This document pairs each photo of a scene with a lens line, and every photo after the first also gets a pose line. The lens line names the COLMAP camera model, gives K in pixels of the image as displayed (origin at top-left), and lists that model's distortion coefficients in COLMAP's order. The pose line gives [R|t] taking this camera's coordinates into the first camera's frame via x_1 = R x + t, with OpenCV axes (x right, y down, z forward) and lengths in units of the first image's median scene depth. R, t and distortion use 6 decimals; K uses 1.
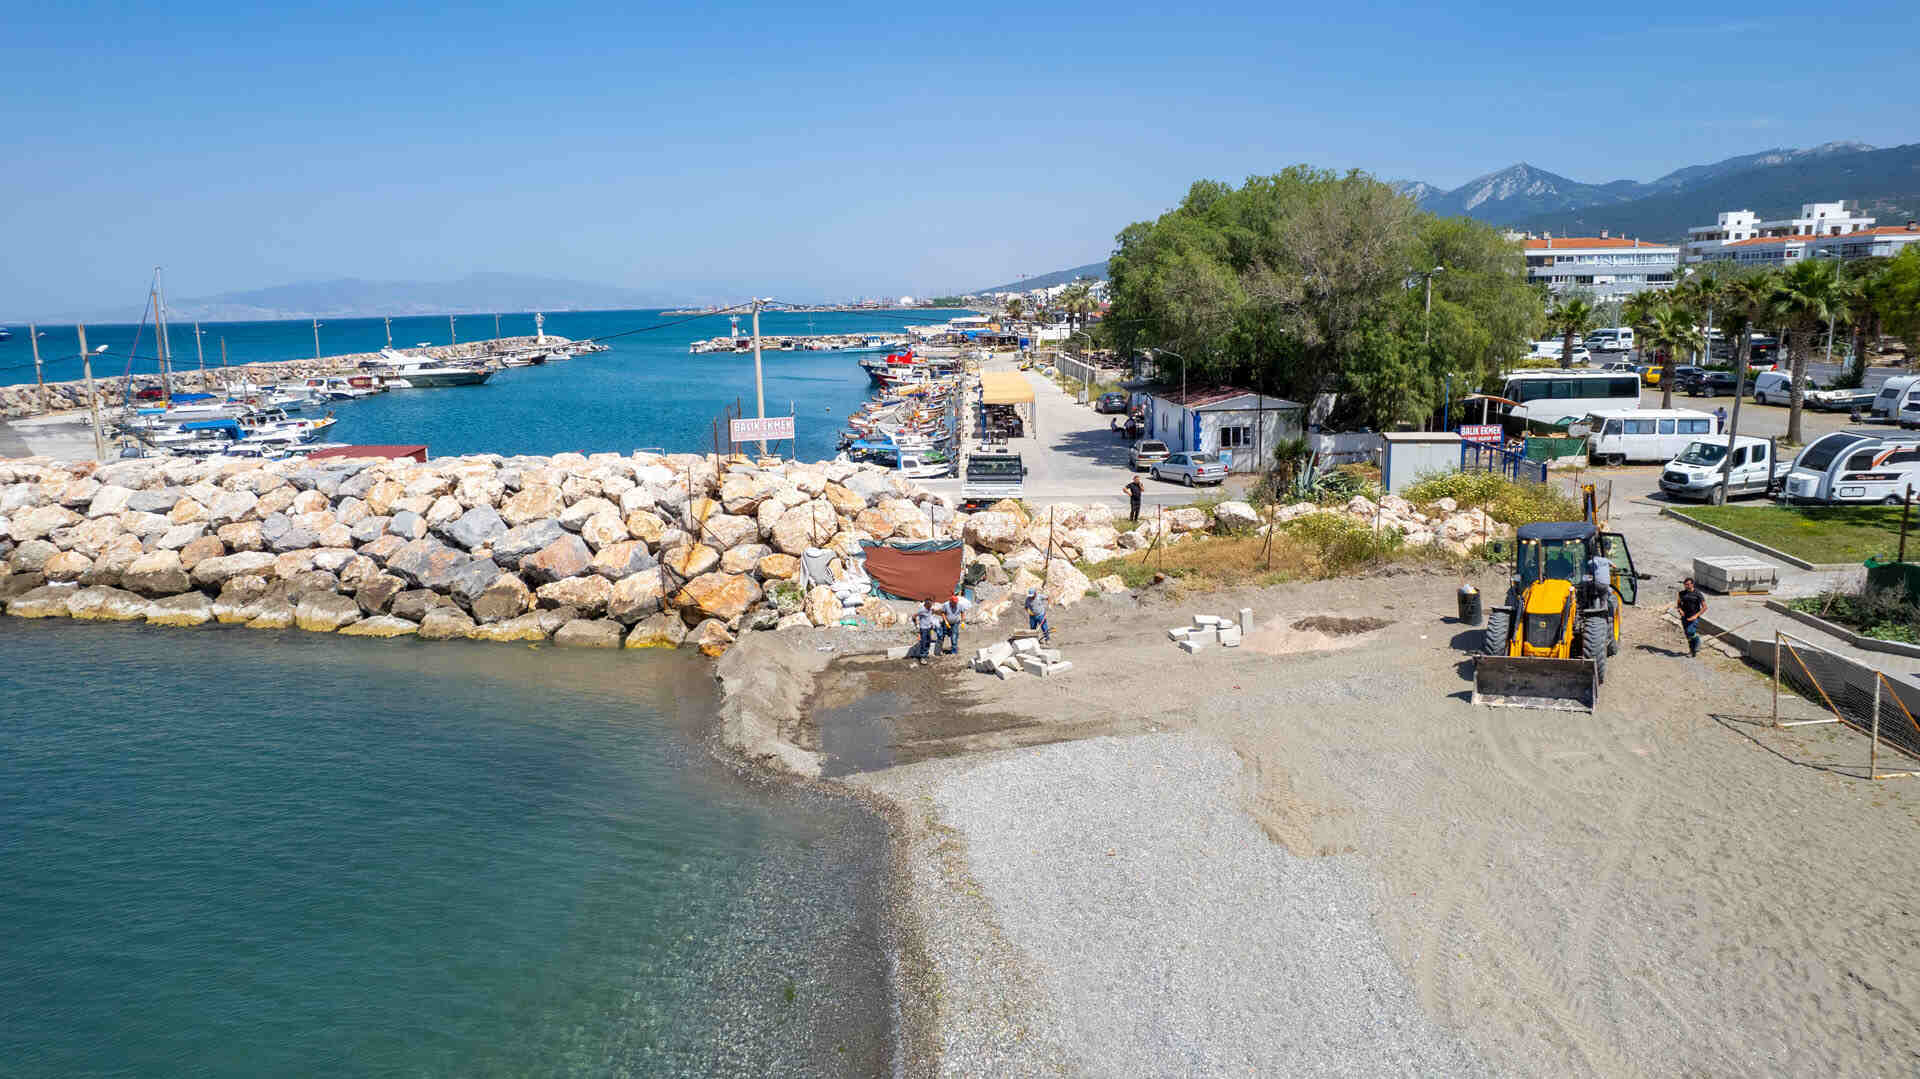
lens RADIAL K [[1235.4, 0, 960.0], [0, 1235.4, 539.5], [0, 0, 1]] dist [-0.070422, 0.070231]
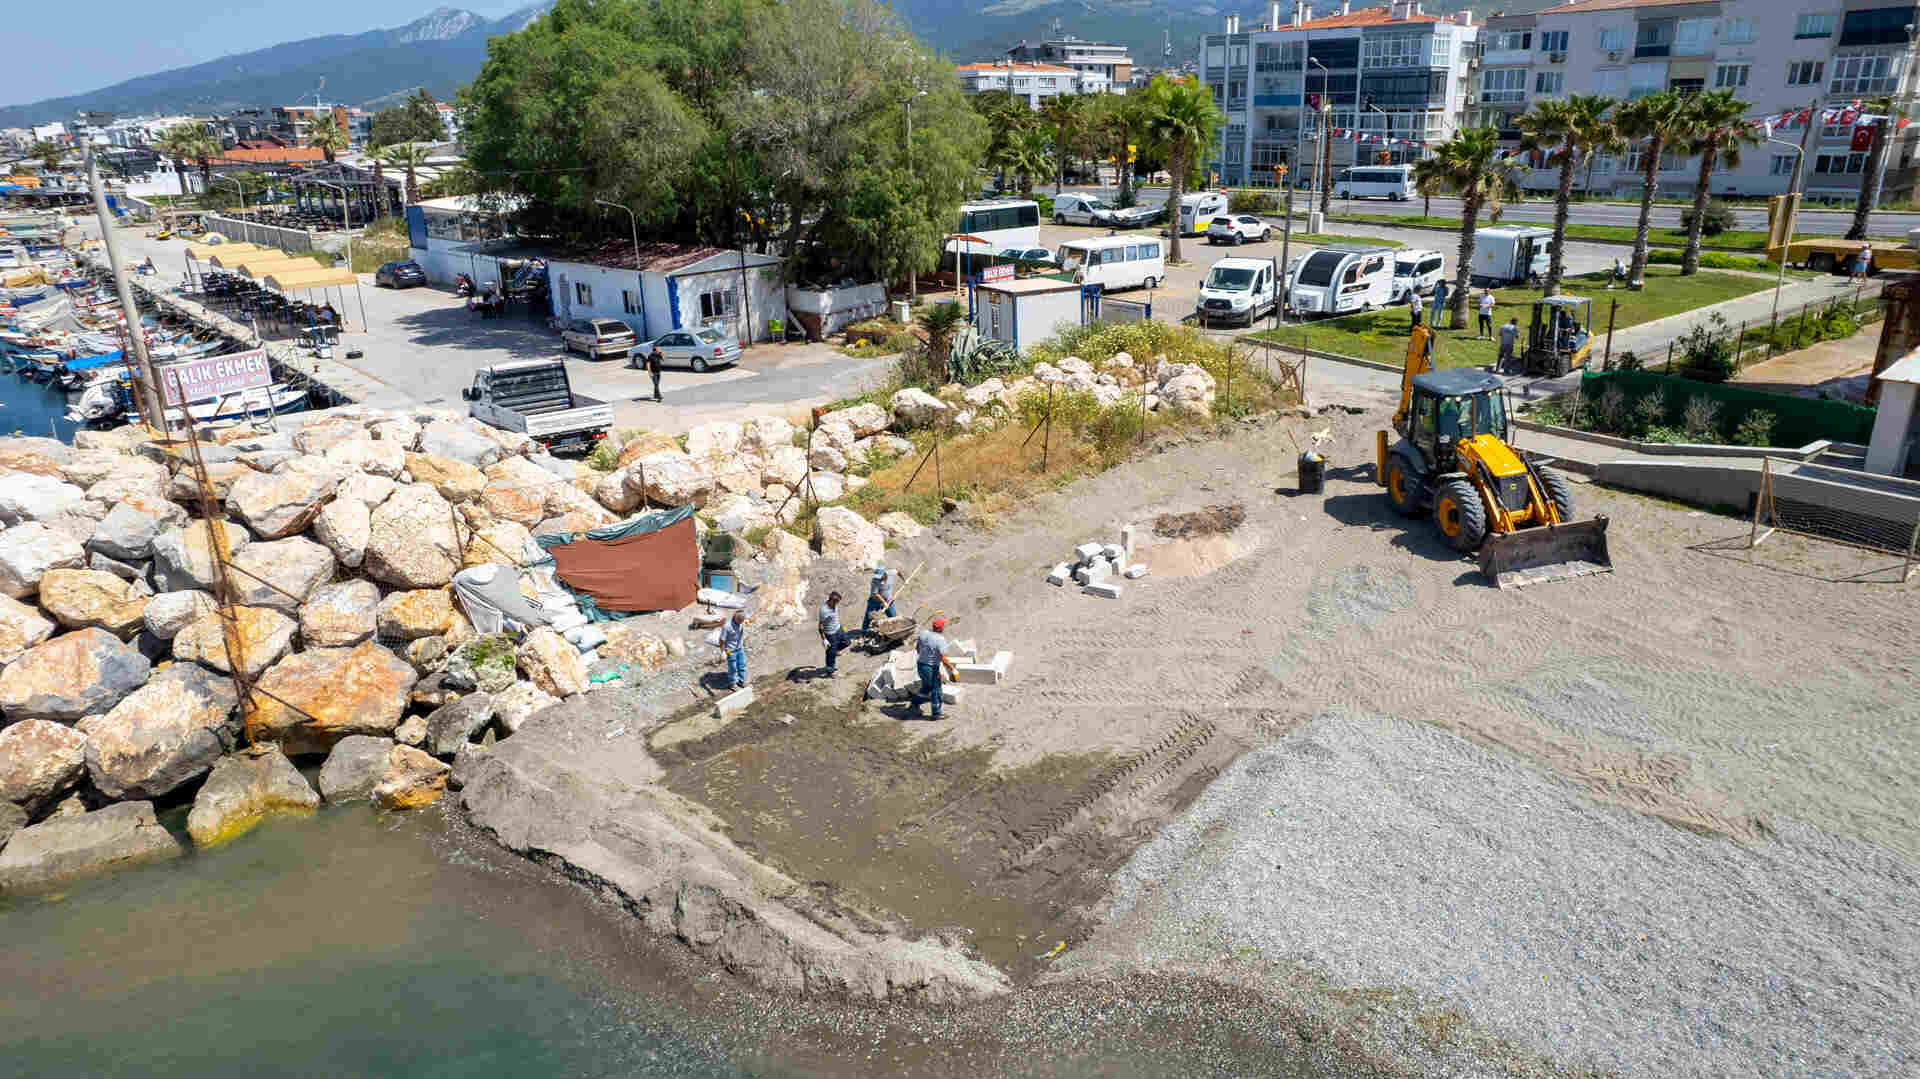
lens RADIAL K [[1235.4, 0, 960.0], [0, 1235.4, 539.5], [0, 0, 1]] dist [-0.070422, 0.070231]
pose [[0.756839, -0.213220, 0.617844, -0.288747], [0.134033, 0.975834, 0.172577, -0.073582], [-0.639711, -0.047802, 0.767128, 0.378341]]
